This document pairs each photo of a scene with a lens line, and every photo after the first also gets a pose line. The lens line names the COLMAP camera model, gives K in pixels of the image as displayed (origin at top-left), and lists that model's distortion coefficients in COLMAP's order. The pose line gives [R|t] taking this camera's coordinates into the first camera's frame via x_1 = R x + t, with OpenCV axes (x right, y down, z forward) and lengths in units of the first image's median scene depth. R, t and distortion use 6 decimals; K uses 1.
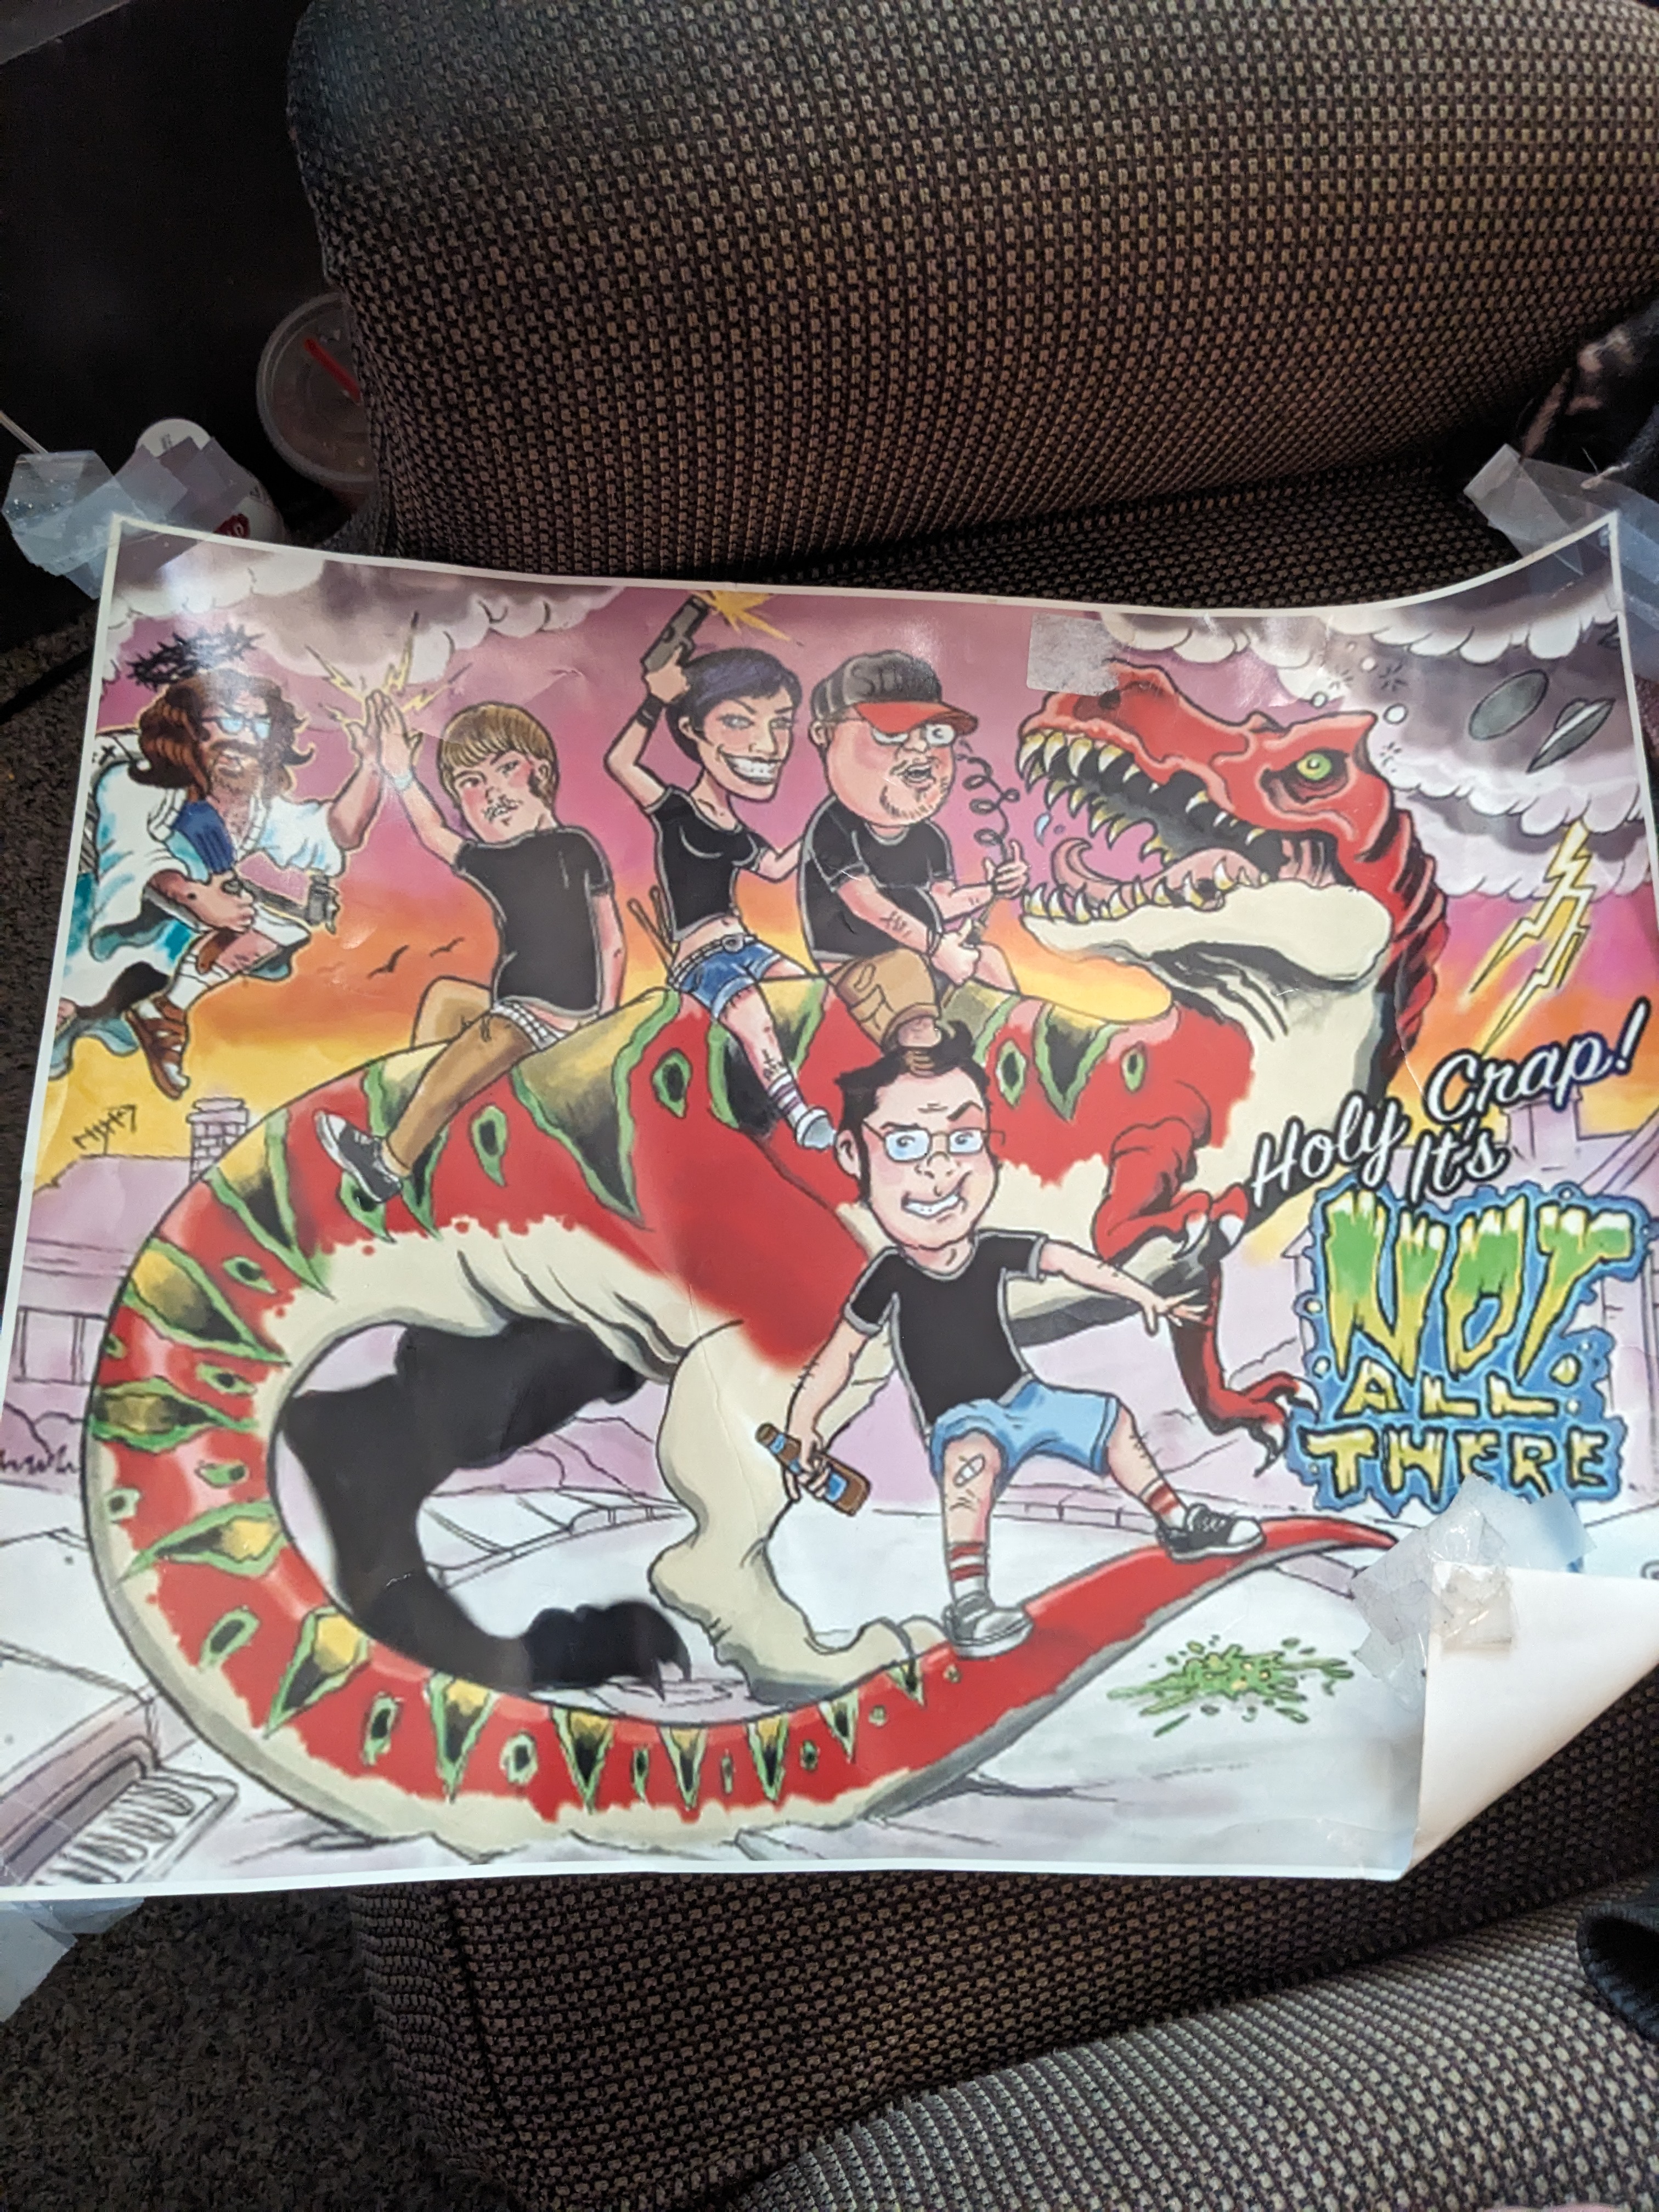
lens RADIAL K [[1719.4, 0, 829.6], [0, 1719.4, 1111.2], [0, 0, 1]] dist [-0.009136, 0.000437]
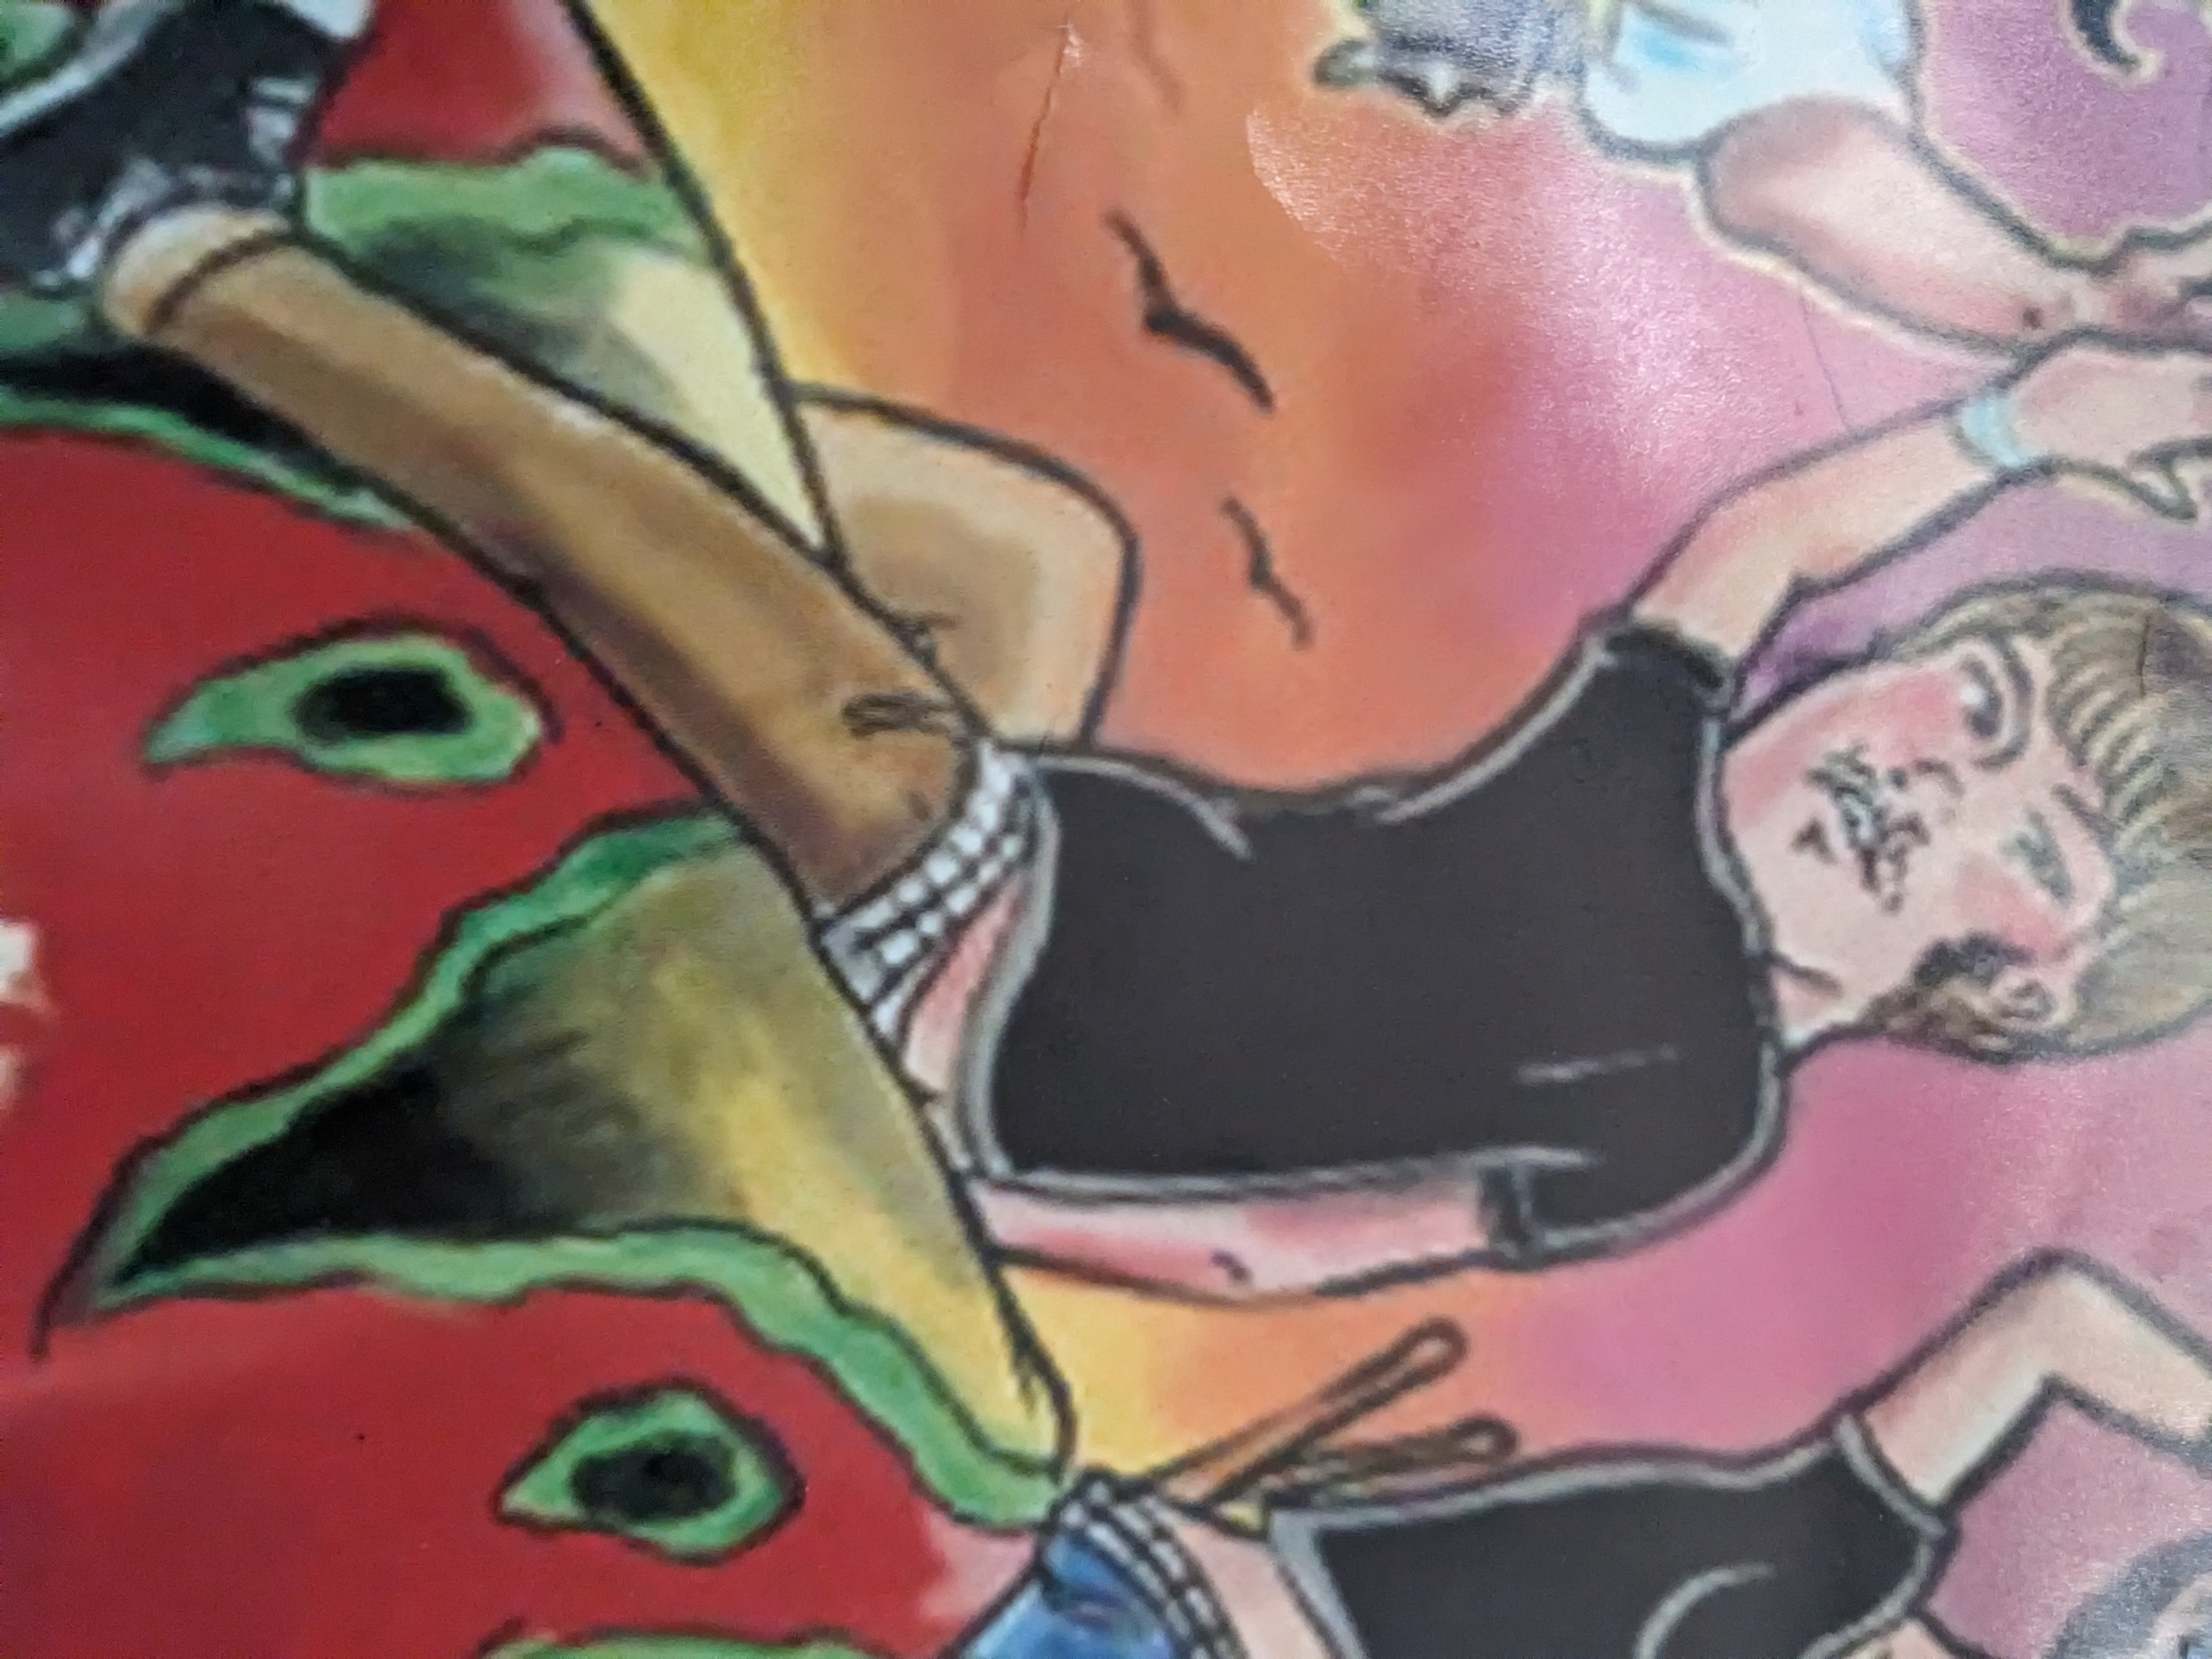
lens RADIAL K [[1719.4, 0, 1110.7], [0, 1719.4, 823.0], [0, 0, 1]] dist [-0.009136, 0.000437]
pose [[-0.079380, 0.984217, -0.158164, -0.147982], [-0.980751, -0.048714, 0.189087, -0.119969], [0.178398, 0.170130, 0.969139, 0.765172]]
